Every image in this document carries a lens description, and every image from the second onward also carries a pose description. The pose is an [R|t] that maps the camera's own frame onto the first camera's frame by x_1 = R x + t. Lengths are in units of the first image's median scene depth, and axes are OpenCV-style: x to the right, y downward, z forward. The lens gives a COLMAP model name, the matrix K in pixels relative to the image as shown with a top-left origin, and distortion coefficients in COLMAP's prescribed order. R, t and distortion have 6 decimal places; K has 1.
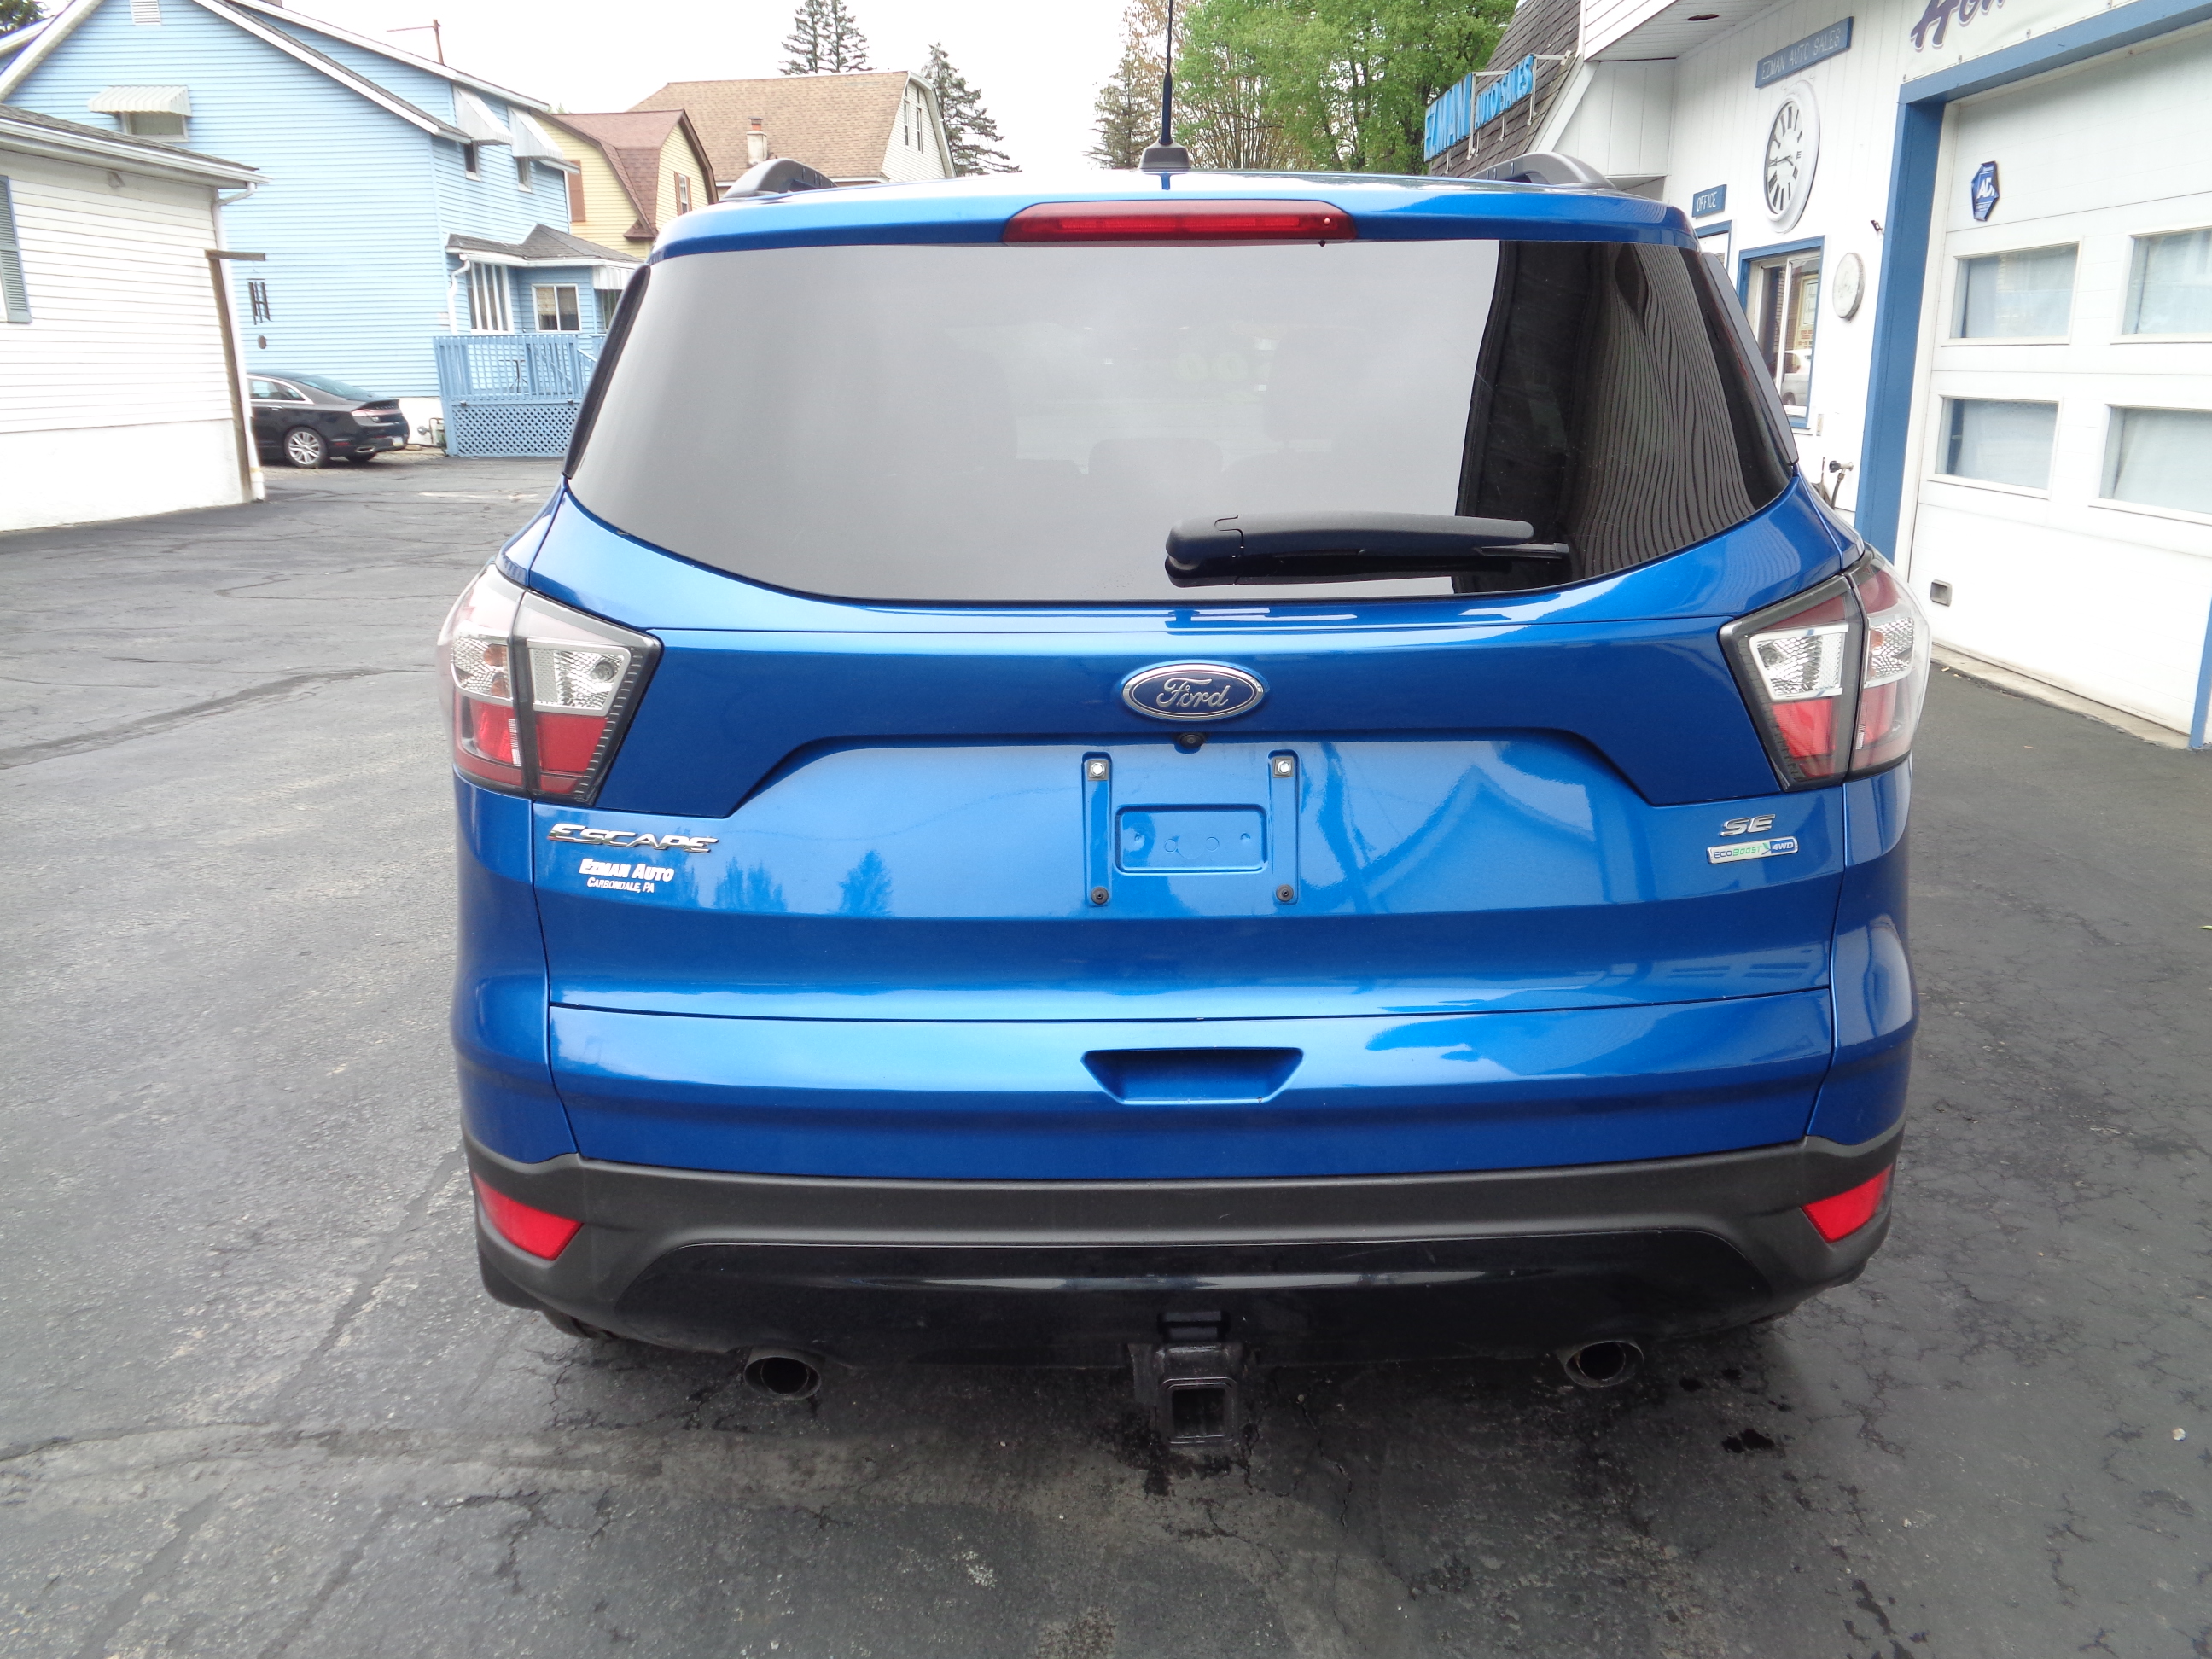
lens RADIAL K [[1655.9, 0, 1112.5], [0, 1655.9, 824.4], [0, 0, 1]] dist [0.014342, 0.006478]
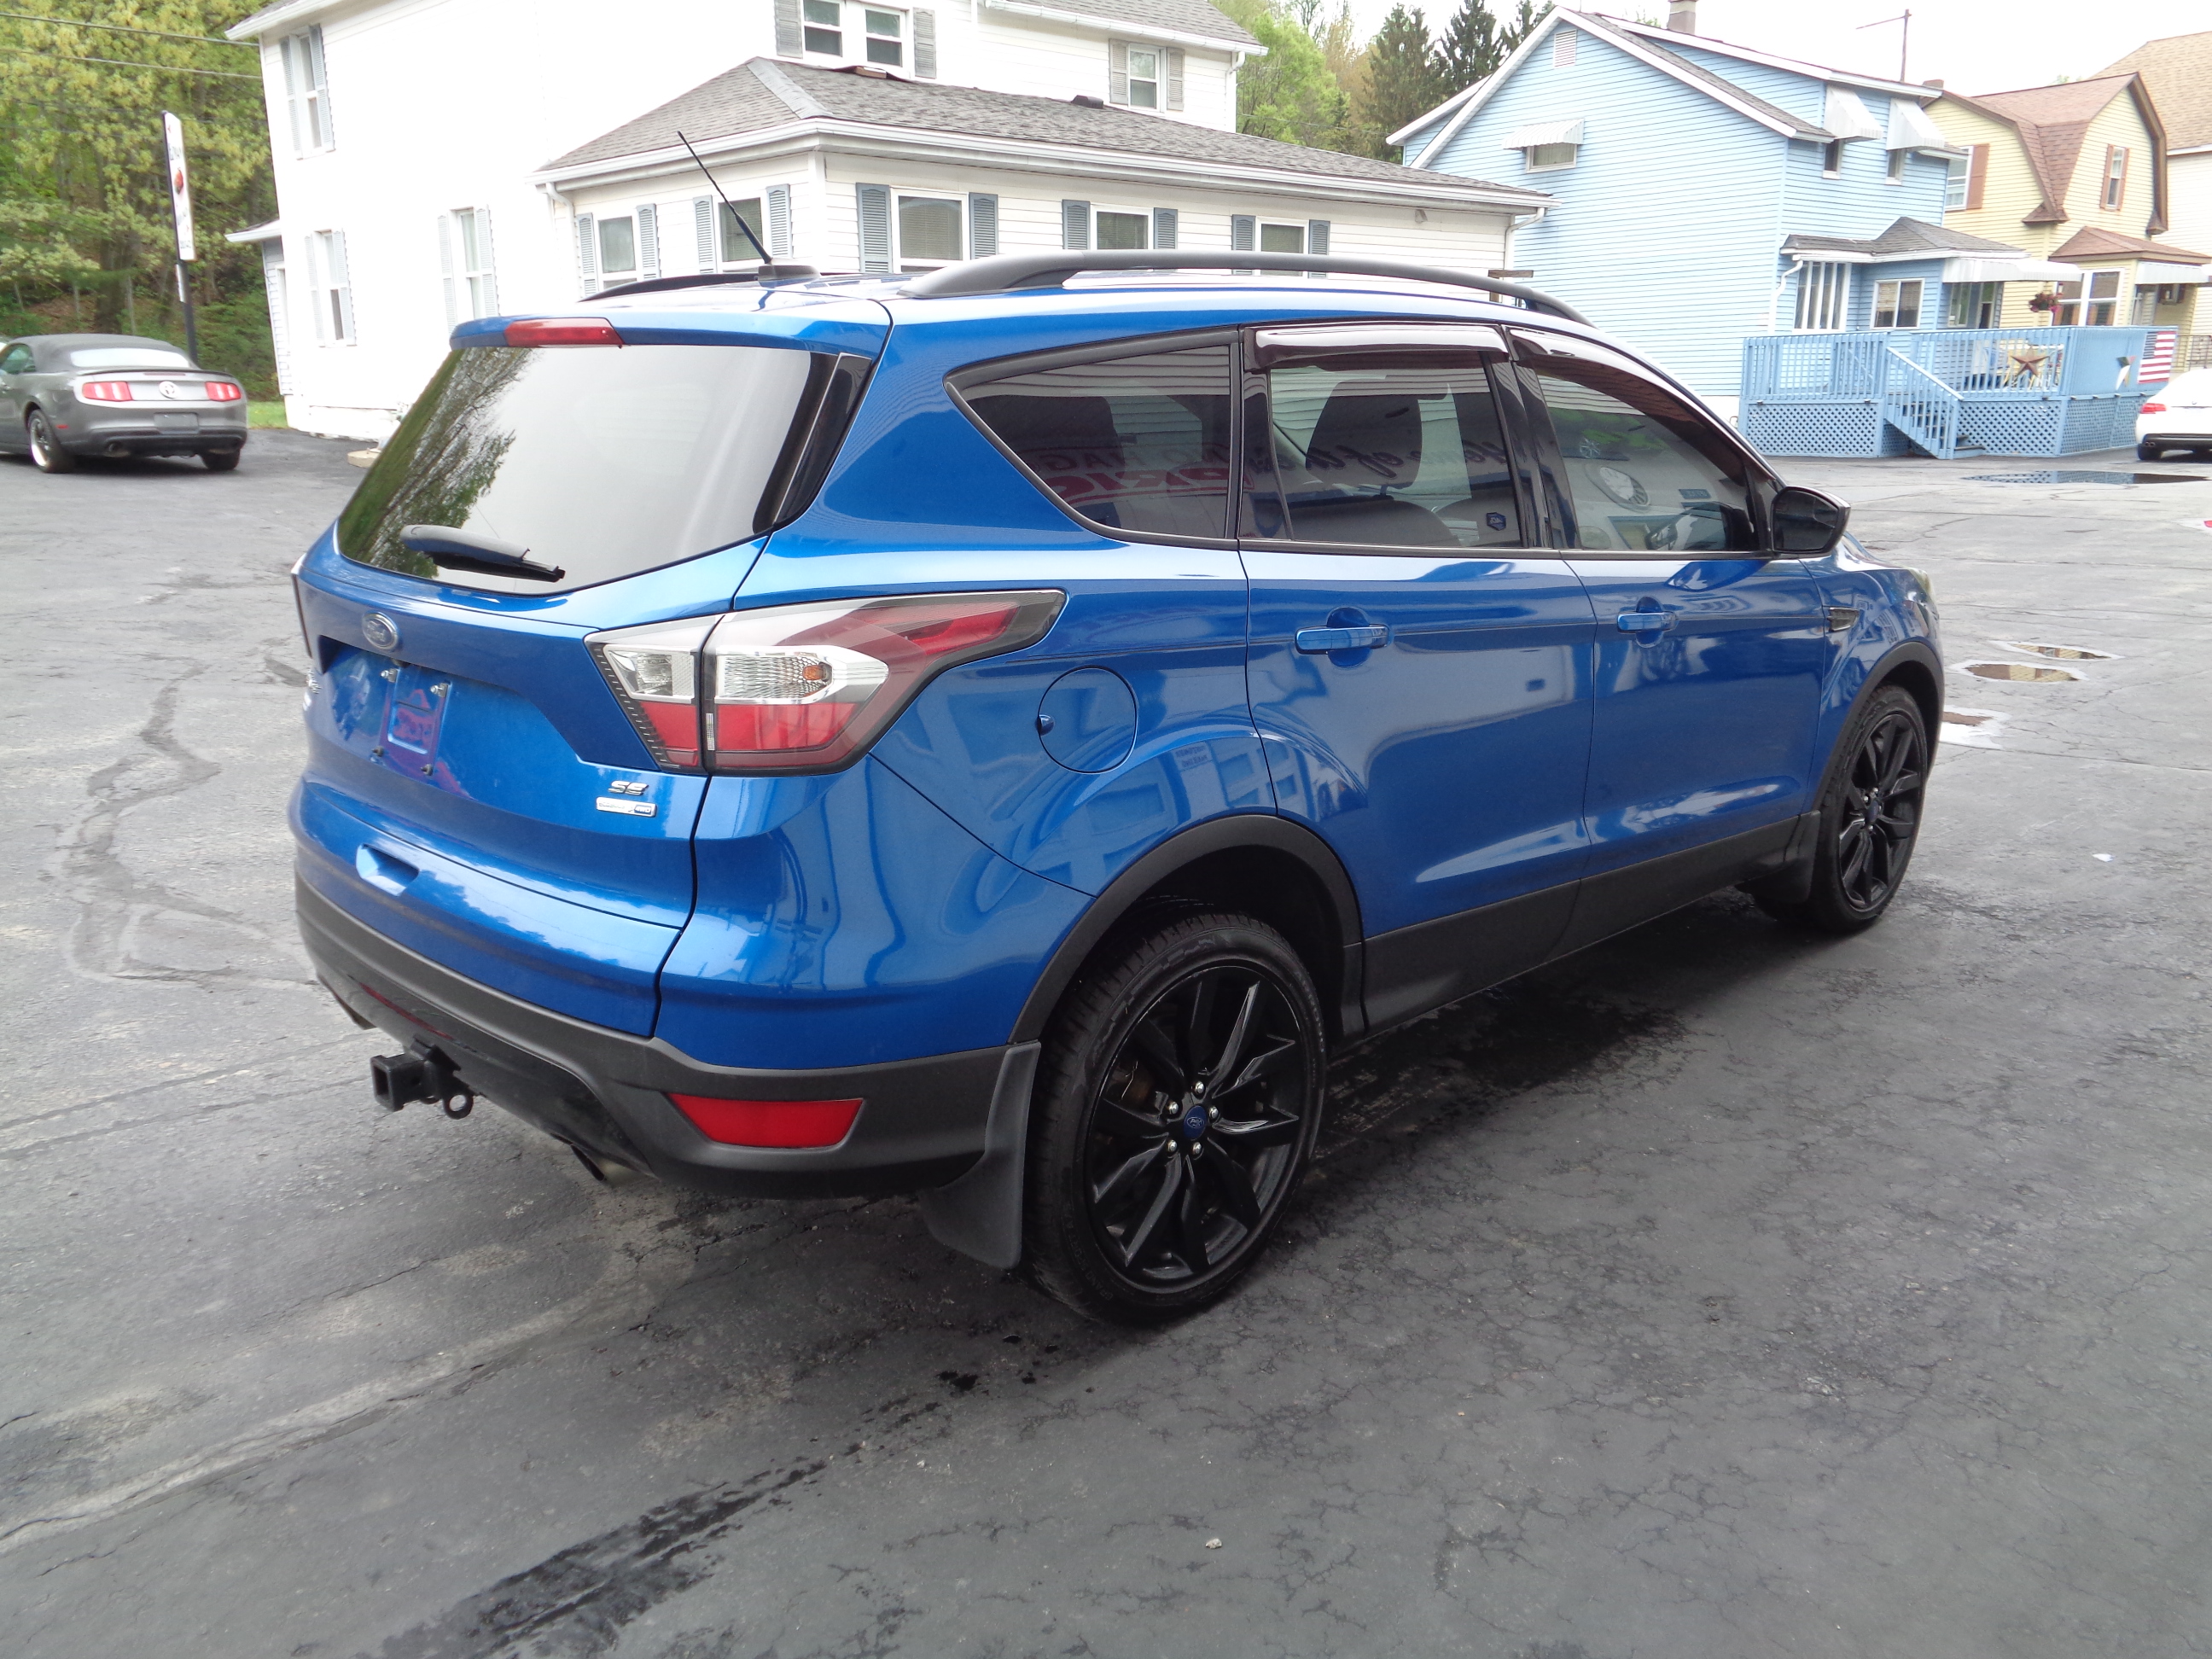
lens RADIAL K [[1655.9, 0, 1127.6], [0, 1655.9, 823.7], [0, 0, 1]] dist [0.014342, 0.006478]
pose [[0.702564, 0.190191, -0.685734, 0.418496], [-0.188016, 0.978992, 0.078897, -0.039909], [0.686334, 0.073499, 0.723563, 0.082711]]
